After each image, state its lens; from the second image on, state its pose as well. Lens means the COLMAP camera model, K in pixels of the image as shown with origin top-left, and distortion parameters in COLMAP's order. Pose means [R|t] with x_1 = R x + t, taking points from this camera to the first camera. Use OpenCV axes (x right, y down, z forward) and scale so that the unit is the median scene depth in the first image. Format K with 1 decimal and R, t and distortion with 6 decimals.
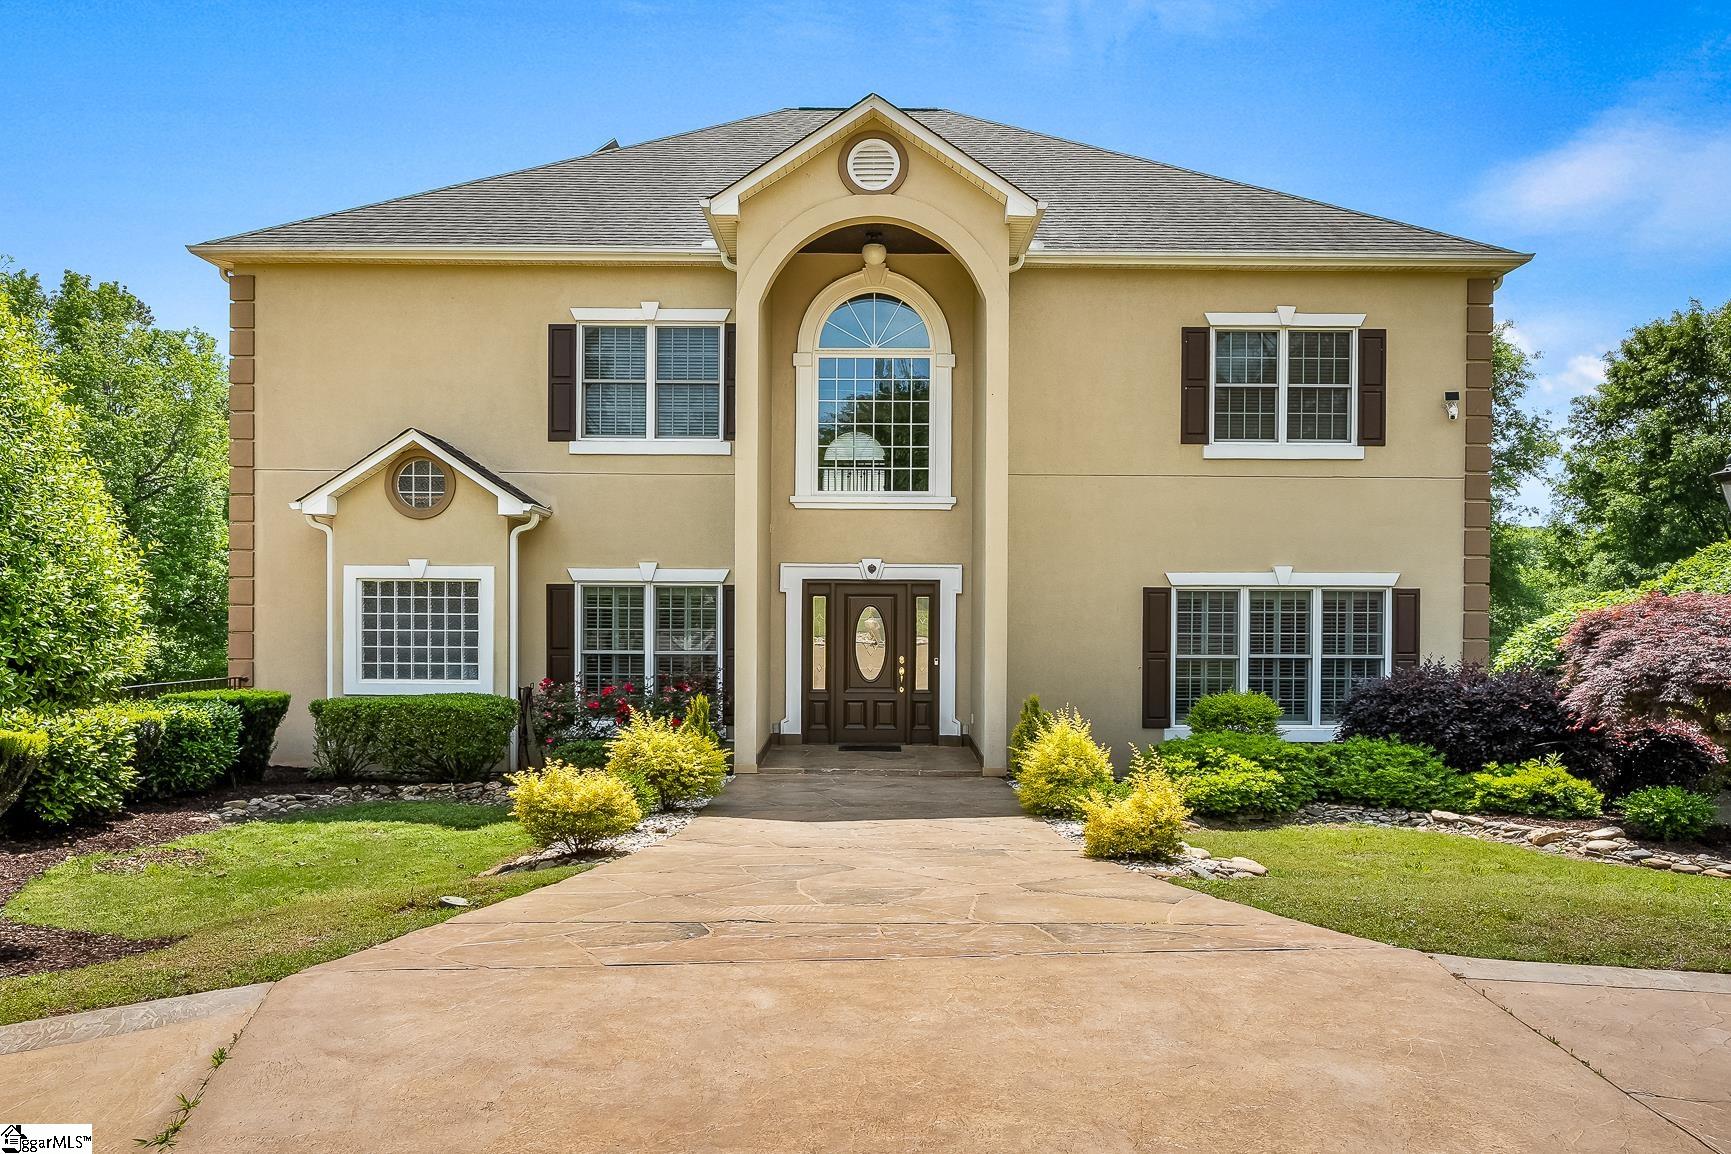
lens RADIAL K [[1127.6, 0, 864.9], [0, 1127.6, 649.3], [0, 0, 1]] dist [-0.006339, -0.001111]
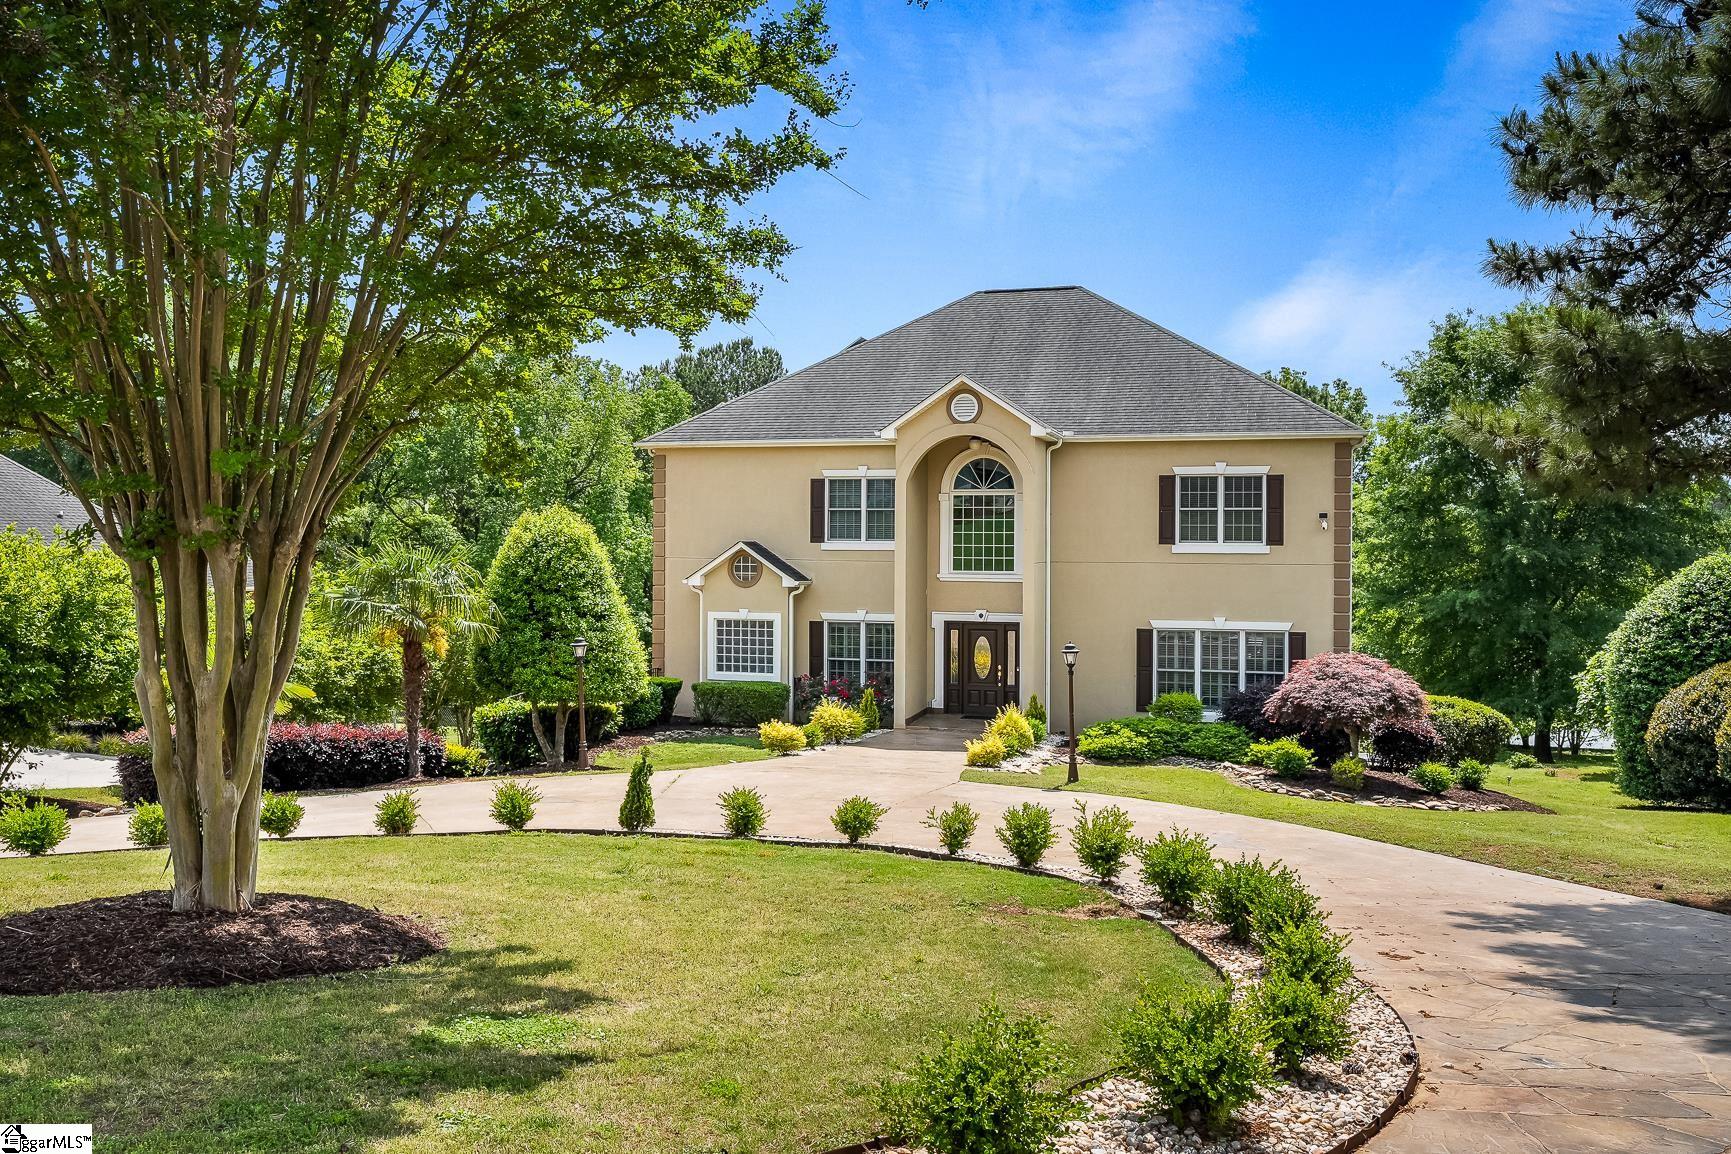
lens RADIAL K [[1399.9, 0, 865.5], [0, 1399.9, 577.0], [0, 0, 1]] dist [0.003887, 0.000510]
pose [[0.945706, 0.003814, -0.325002, 0.556712], [-0.004016, 0.999992, 0.000051, -0.133675], [0.325000, 0.001257, 0.945713, -1.148778]]
